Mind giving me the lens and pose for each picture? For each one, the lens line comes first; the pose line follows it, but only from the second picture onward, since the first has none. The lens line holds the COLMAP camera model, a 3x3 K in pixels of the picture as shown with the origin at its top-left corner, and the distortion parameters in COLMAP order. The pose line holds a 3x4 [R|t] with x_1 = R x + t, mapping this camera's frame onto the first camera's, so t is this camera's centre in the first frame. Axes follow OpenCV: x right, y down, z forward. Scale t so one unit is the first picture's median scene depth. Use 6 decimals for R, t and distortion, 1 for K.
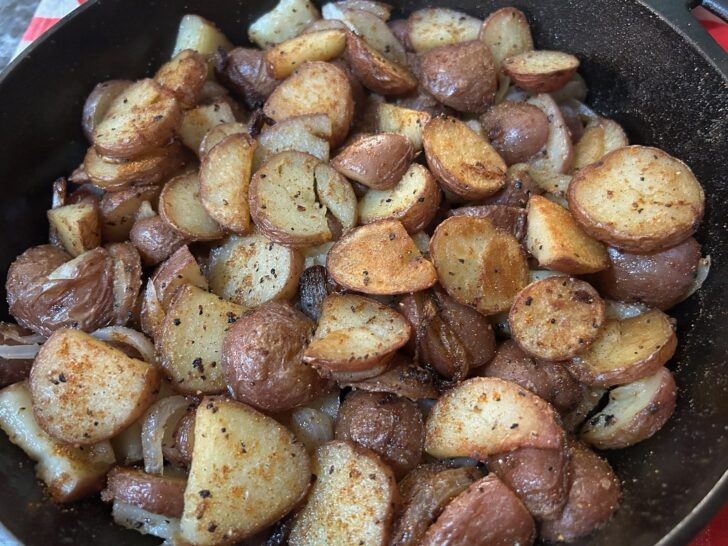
lens RADIAL K [[556.3, 0, 363.4], [0, 556.3, 275.3], [0, 0, 1]] dist [0.006812, -0.034812]
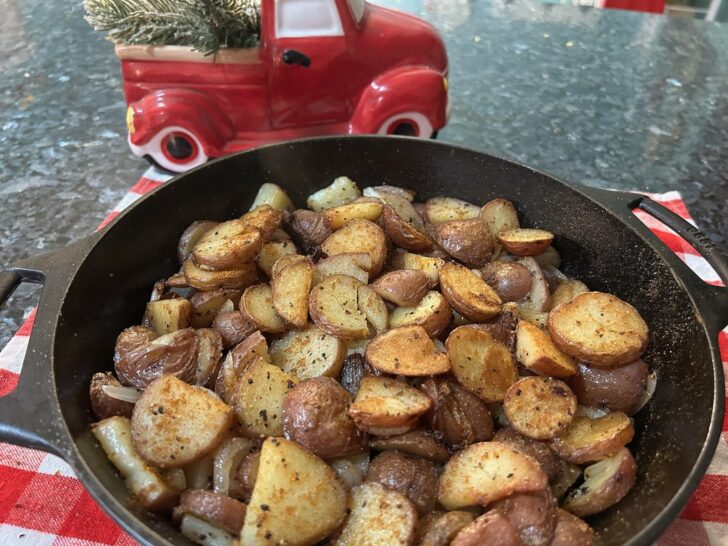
lens RADIAL K [[556.3, 0, 361.3], [0, 556.3, 271.2], [0, 0, 1]] dist [0.006812, -0.034812]
pose [[0.995767, 0.091480, 0.008950, -0.106221], [-0.082739, 0.934498, -0.346220, 0.255792], [-0.040036, 0.344014, 0.938111, -0.296261]]
